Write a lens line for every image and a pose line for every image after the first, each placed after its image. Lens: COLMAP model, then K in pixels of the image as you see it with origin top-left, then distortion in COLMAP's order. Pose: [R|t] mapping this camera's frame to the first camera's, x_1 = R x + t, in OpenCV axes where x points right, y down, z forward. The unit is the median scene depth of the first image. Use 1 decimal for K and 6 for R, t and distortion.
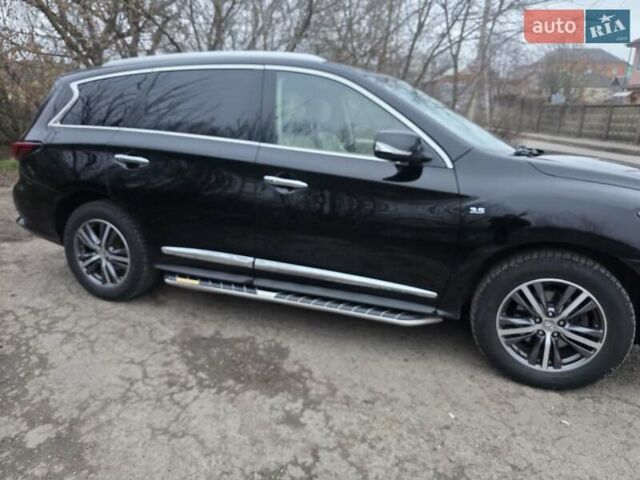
lens RADIAL K [[430.5, 0, 331.5], [0, 430.5, 245.1], [0, 0, 1]] dist [0.054175, -0.047593]
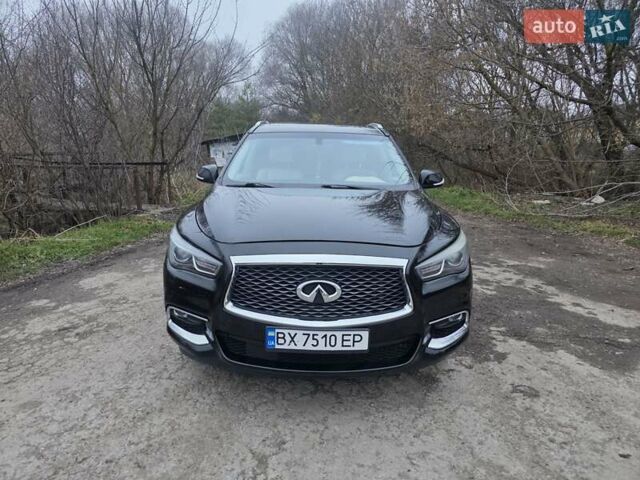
lens RADIAL K [[430.5, 0, 317.0], [0, 430.5, 239.0], [0, 0, 1]] dist [0.054175, -0.047593]
pose [[0.338016, 0.174006, -0.924915, 1.889408], [-0.263986, 0.960836, 0.084289, -0.233095], [0.903359, 0.215674, 0.370713, 0.772413]]
